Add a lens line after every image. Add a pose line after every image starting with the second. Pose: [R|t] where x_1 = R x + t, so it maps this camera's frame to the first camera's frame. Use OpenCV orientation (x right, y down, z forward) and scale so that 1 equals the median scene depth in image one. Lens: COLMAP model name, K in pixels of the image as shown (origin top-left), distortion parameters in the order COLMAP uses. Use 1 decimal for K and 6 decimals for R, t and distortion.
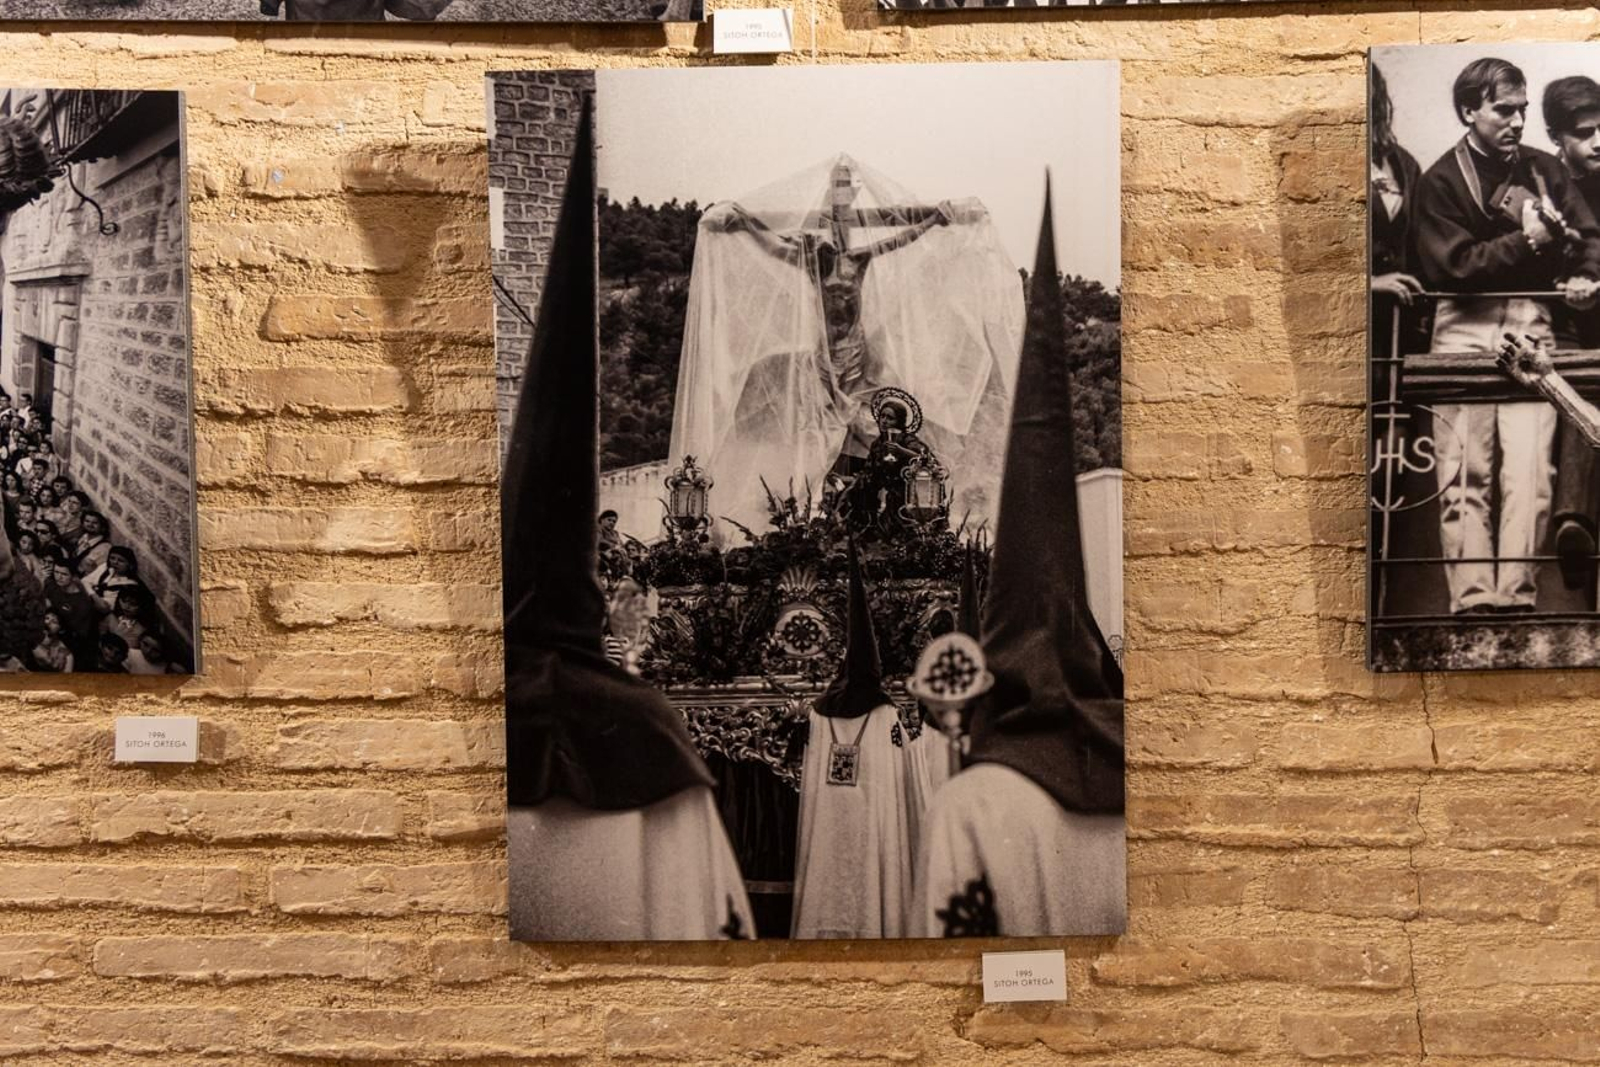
lens RADIAL K [[1256.3, 0, 803.8], [0, 1256.3, 512.7], [0, 0, 1]] dist [-0.006294, -0.003697]
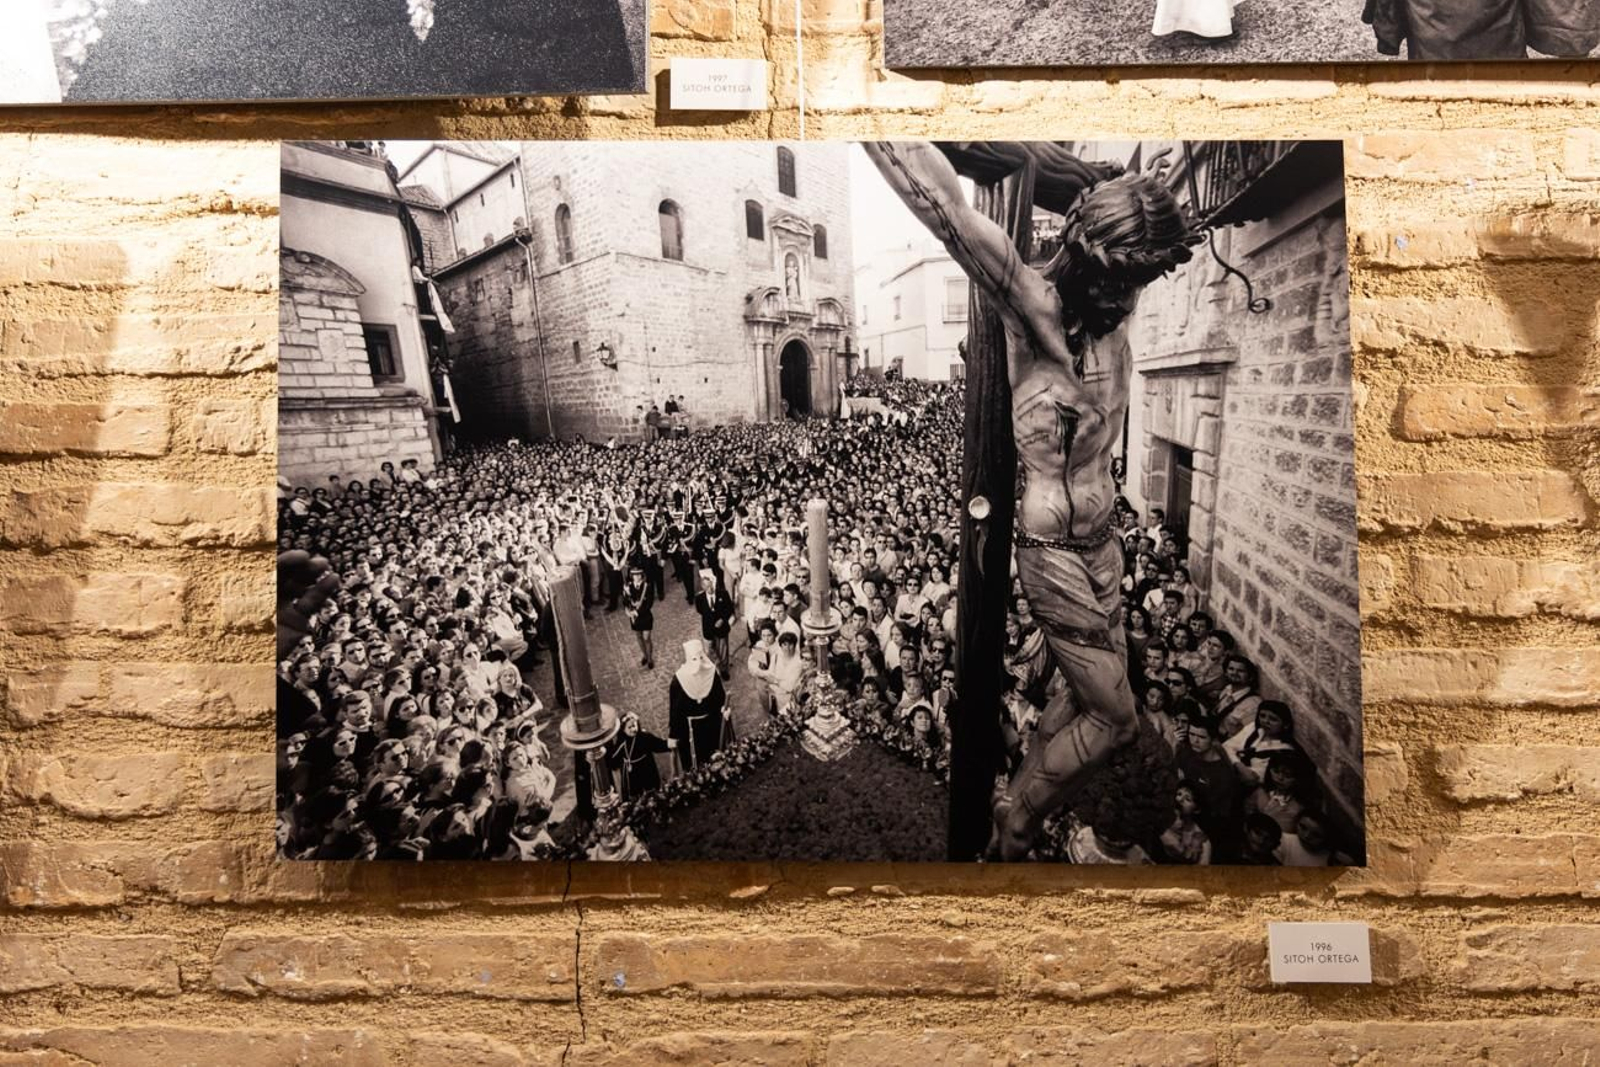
lens RADIAL K [[1394.3, 0, 799.6], [0, 1394.3, 479.7], [0, 0, 1]] dist [-0.025738, 0.000358]
pose [[0.998518, -0.013315, -0.052775, -0.783249], [0.006756, 0.992438, -0.122561, -0.005787], [0.054007, 0.122022, 0.991057, 0.101070]]
